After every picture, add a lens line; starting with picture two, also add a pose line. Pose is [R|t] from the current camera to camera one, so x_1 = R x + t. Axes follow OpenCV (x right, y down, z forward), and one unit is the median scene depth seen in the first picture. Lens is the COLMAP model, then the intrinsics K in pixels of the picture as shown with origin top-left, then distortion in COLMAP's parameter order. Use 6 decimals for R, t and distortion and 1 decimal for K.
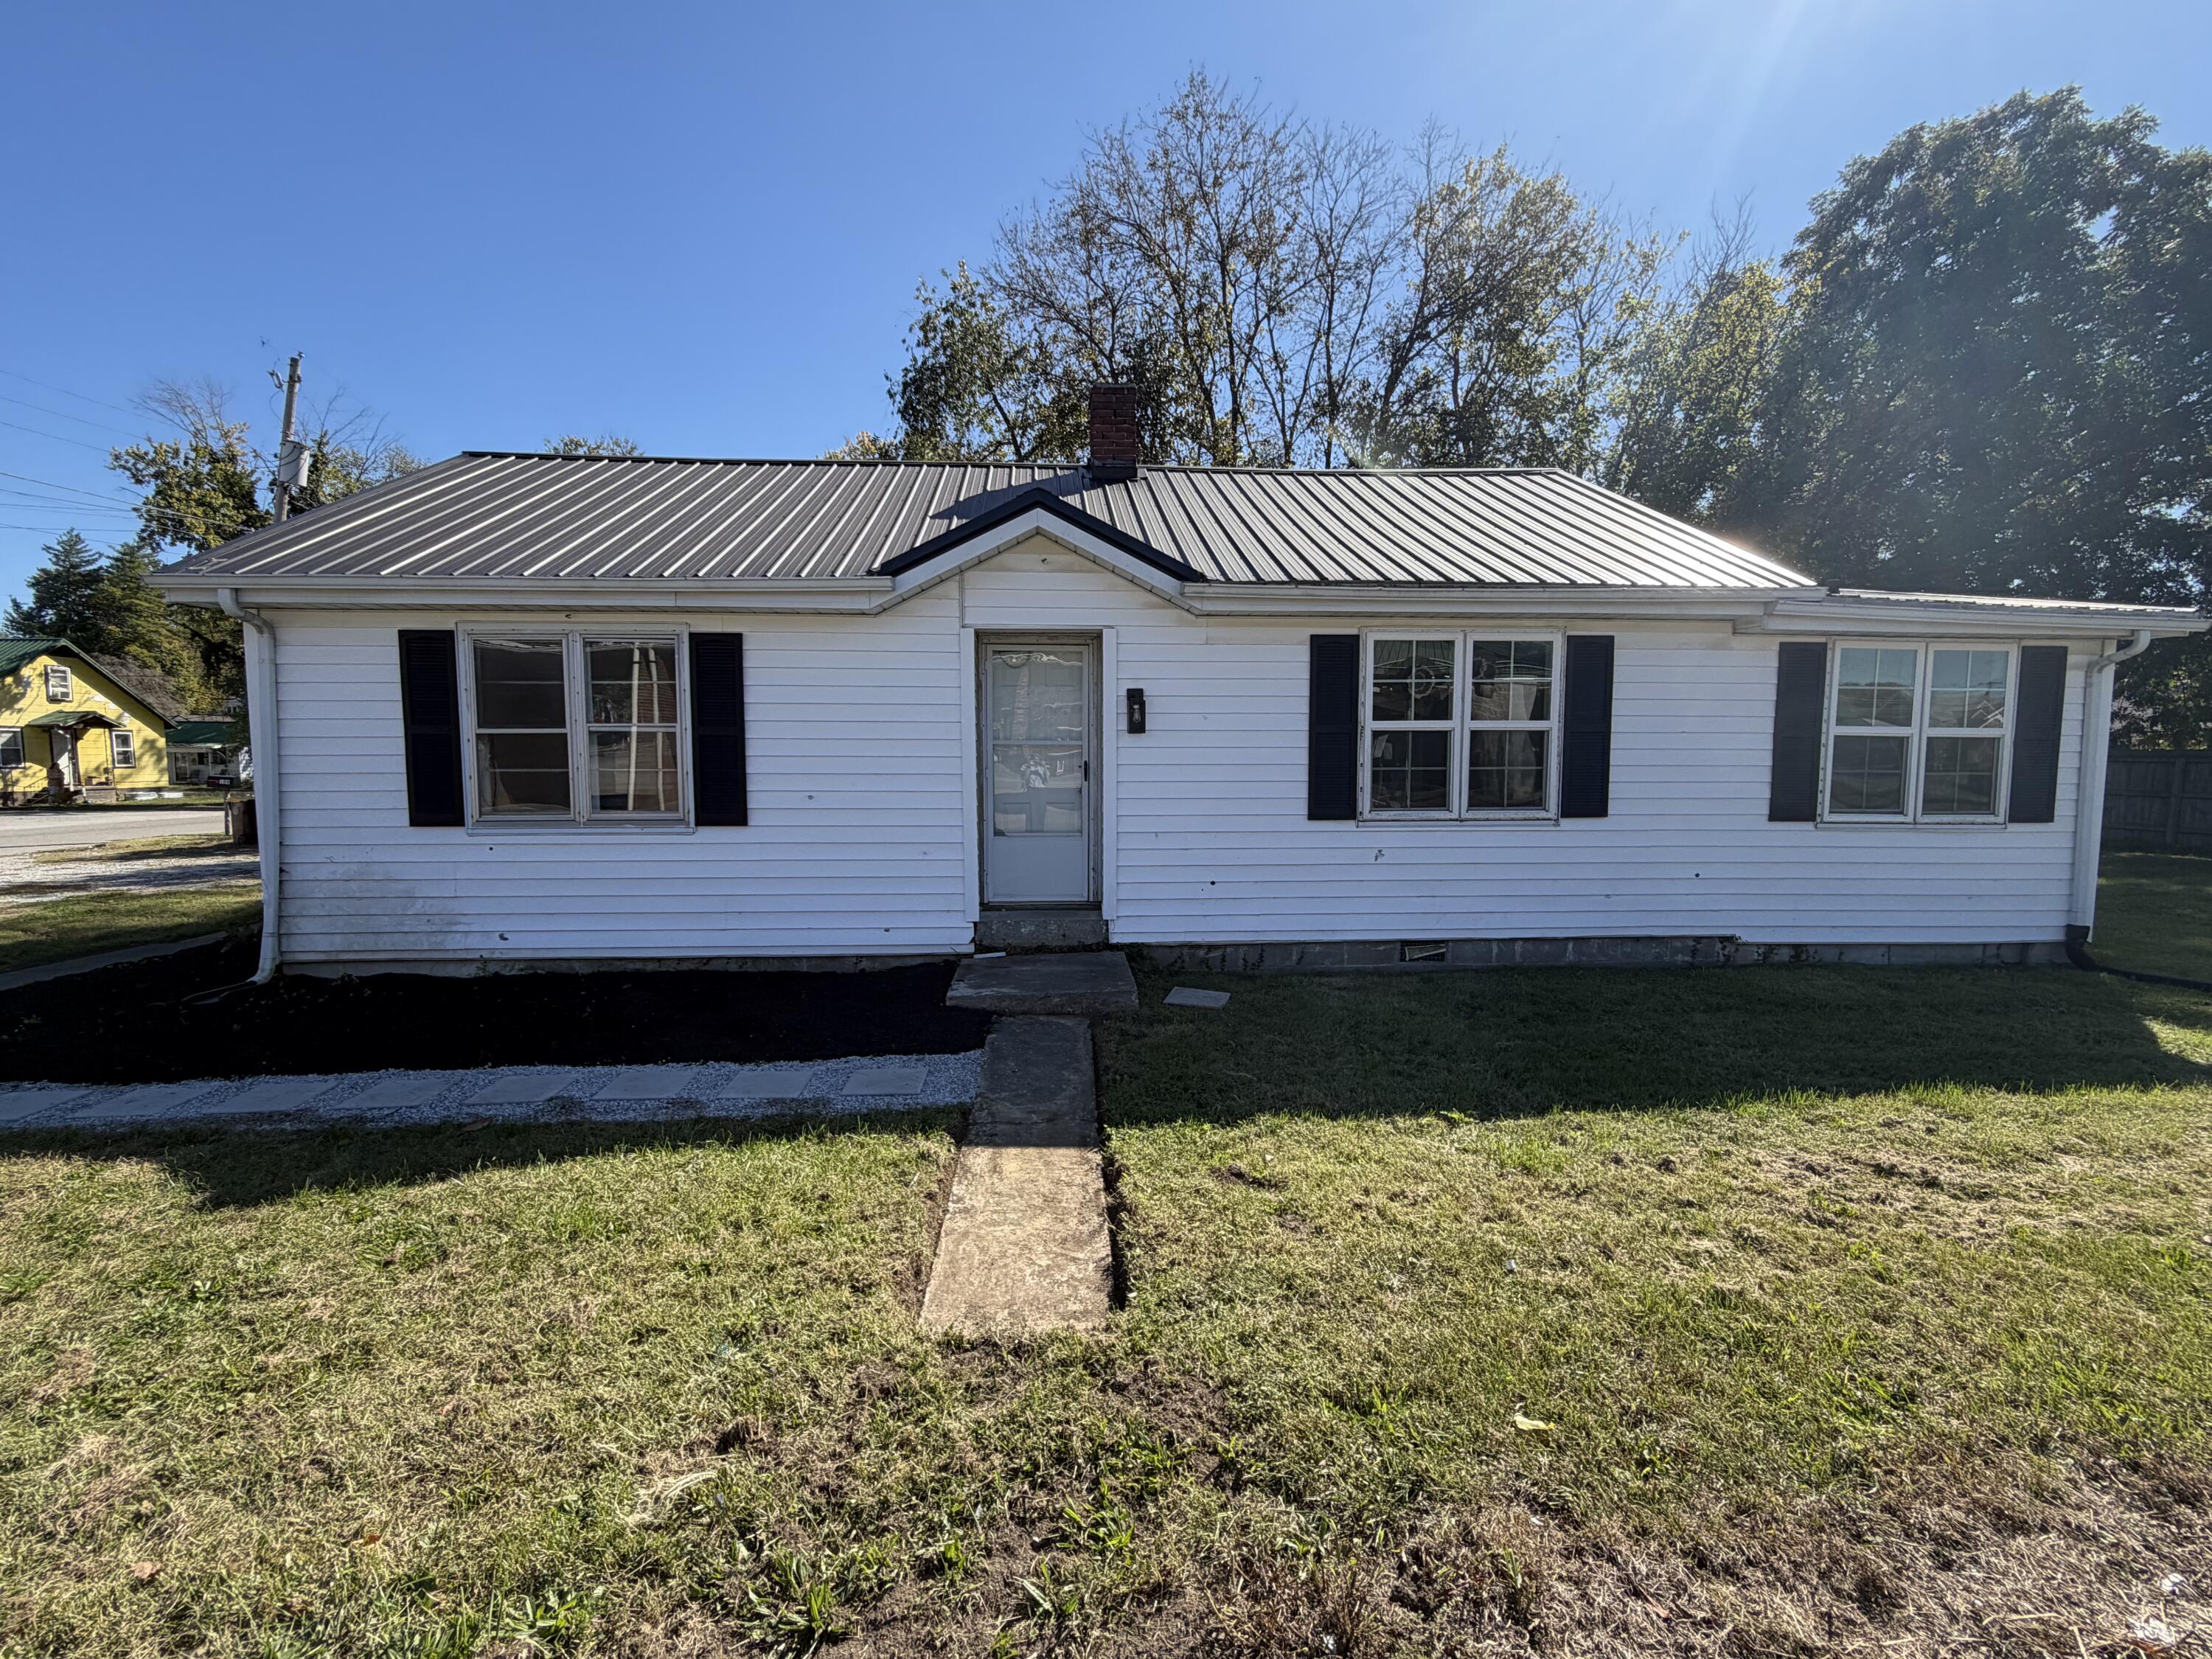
lens RADIAL K [[975.6, 0, 1106.4], [0, 975.6, 835.8], [0, 0, 1]] dist [-0.002422, 0.000807]
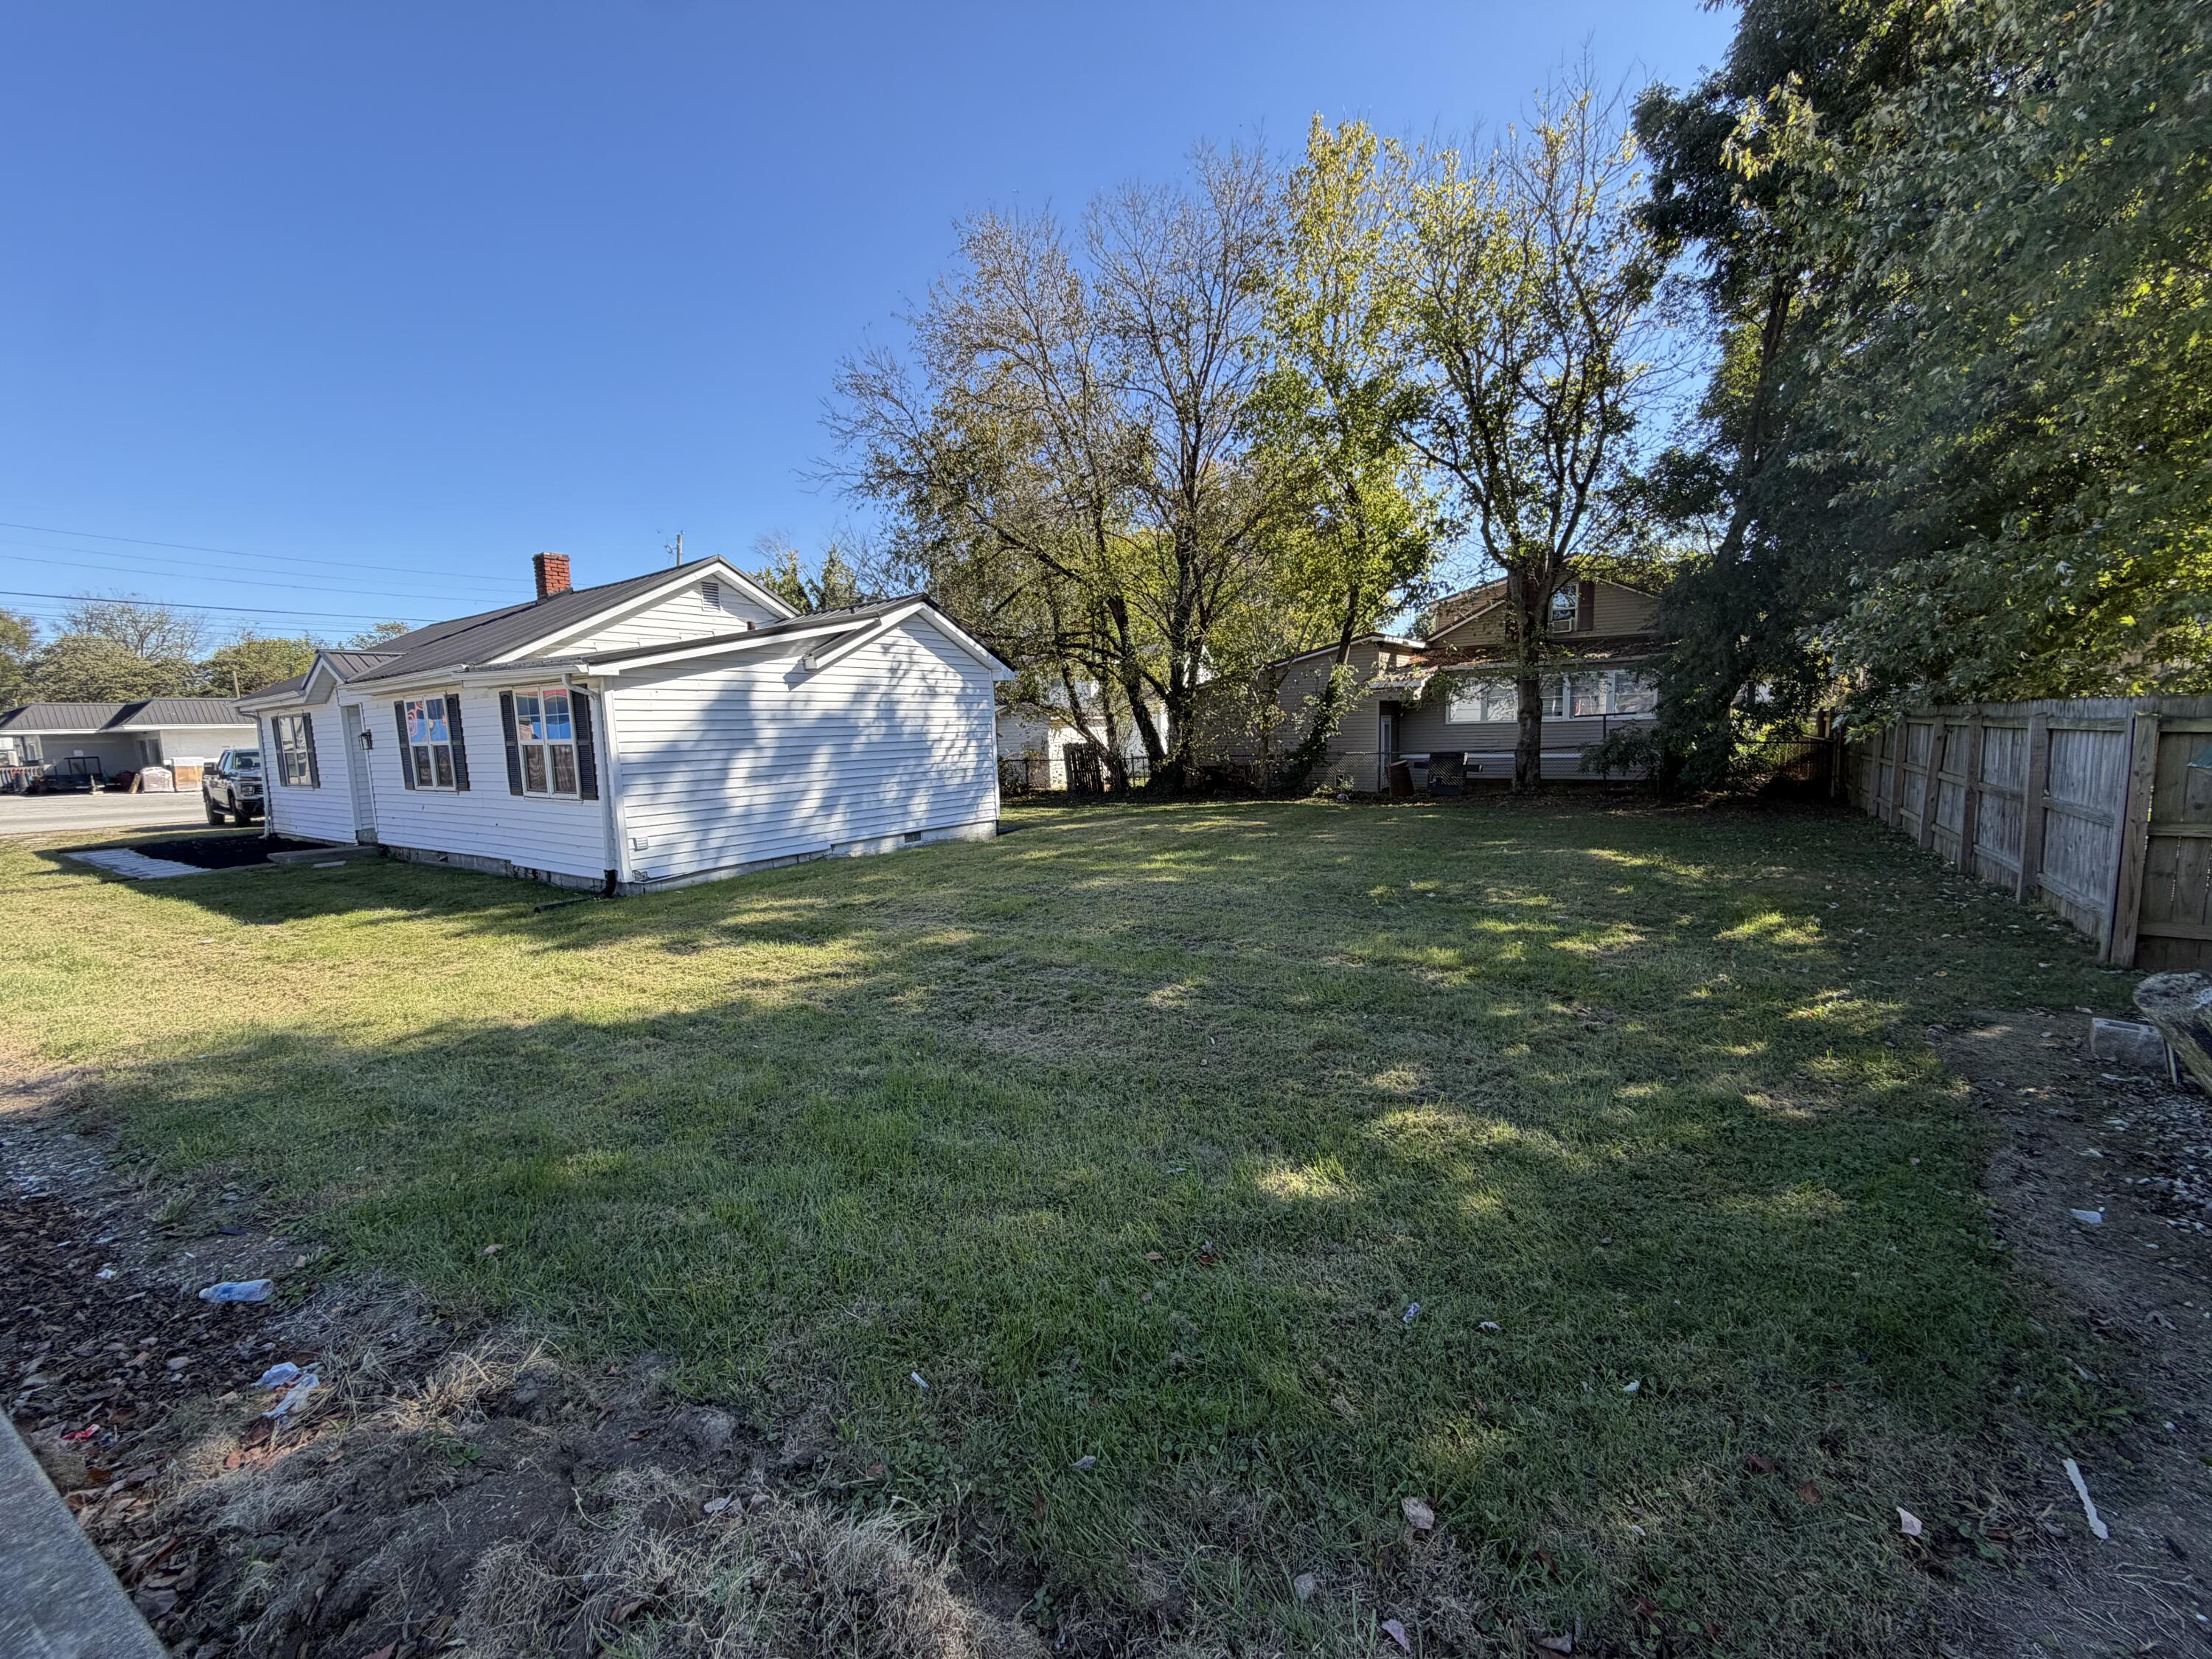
lens RADIAL K [[877.1, 0, 1105.3], [0, 877.1, 832.0], [0, 0, 1]] dist [-0.001078, 0.000030]
pose [[0.775169, 0.045558, -0.630109, 2.578846], [-0.020637, 0.998690, 0.046819, -0.045771], [0.631417, -0.023289, 0.775094, 0.485071]]
